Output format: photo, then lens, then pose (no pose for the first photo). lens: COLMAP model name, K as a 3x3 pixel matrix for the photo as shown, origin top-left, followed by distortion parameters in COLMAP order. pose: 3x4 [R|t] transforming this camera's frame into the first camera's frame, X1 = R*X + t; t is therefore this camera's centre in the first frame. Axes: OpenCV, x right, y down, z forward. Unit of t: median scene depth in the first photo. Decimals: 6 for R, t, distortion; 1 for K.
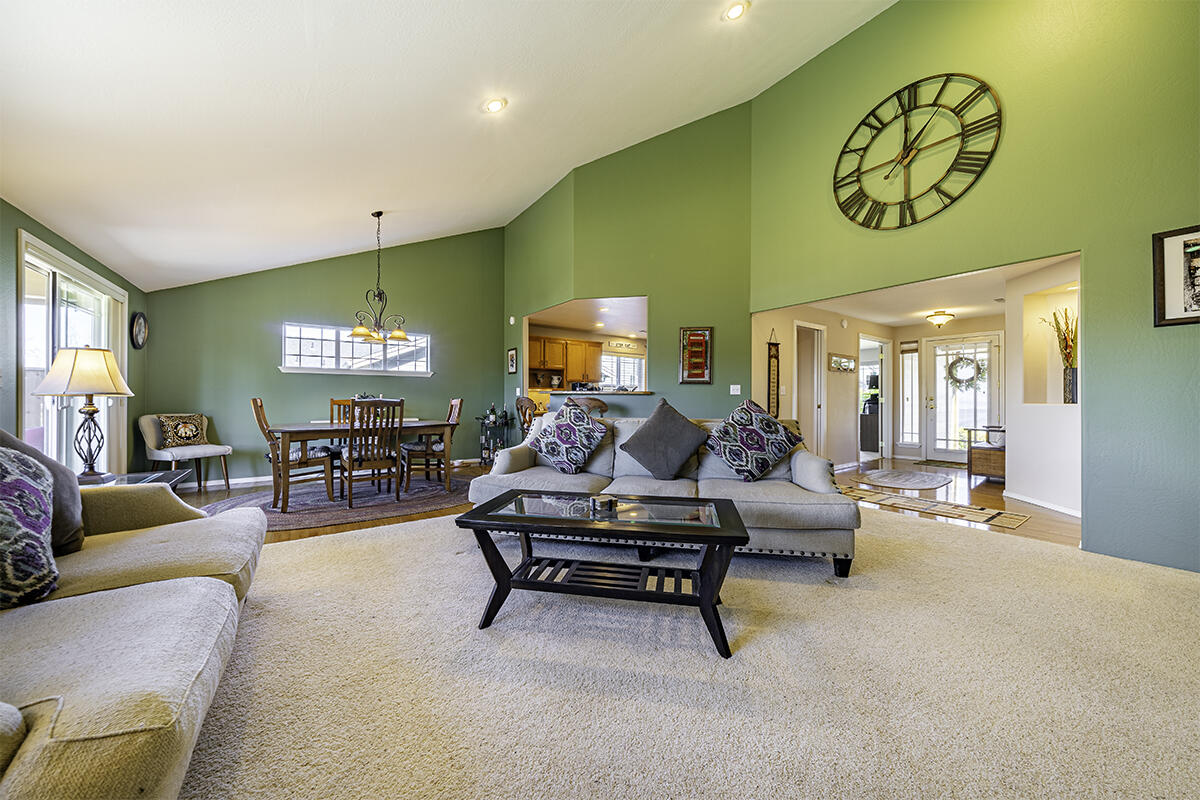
lens RADIAL K [[407.2, 0, 597.2], [0, 407.2, 396.8], [0, 0, 1]] dist [-0.000102, -0.000032]
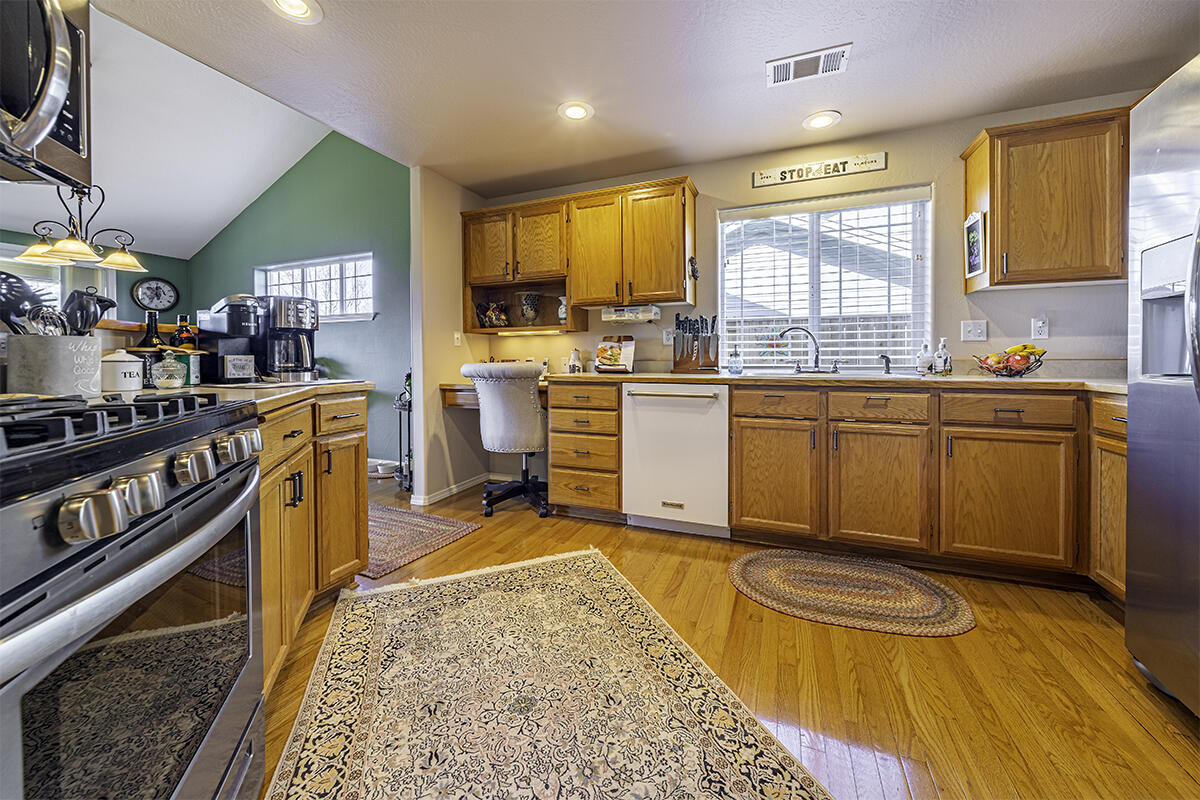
lens RADIAL K [[422.0, 0, 602.9], [0, 422.0, 371.1], [0, 0, 1]] dist [-0.000016, -0.000122]
pose [[0.556475, 0.019820, -0.830628, 0.307751], [0.006097, 0.999591, 0.027937, 0.013256], [0.830842, -0.020610, 0.556127, 0.917245]]
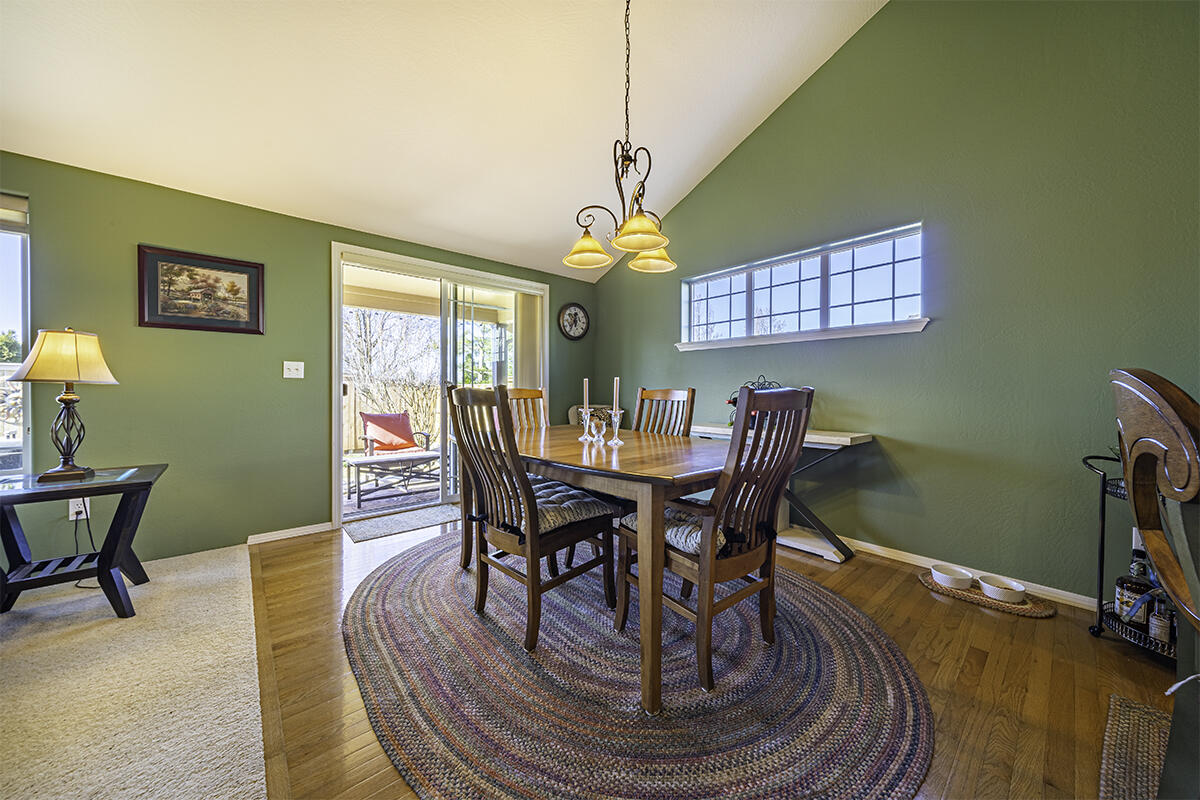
lens RADIAL K [[420.9, 0, 599.7], [0, 420.9, 391.9], [0, 0, 1]] dist [-0.000490, -0.000158]
pose [[0.115063, 0.005361, -0.993344, -0.048291], [0.002720, 0.999980, 0.005712, 0.005994], [0.993354, -0.003359, 0.115046, 0.651270]]
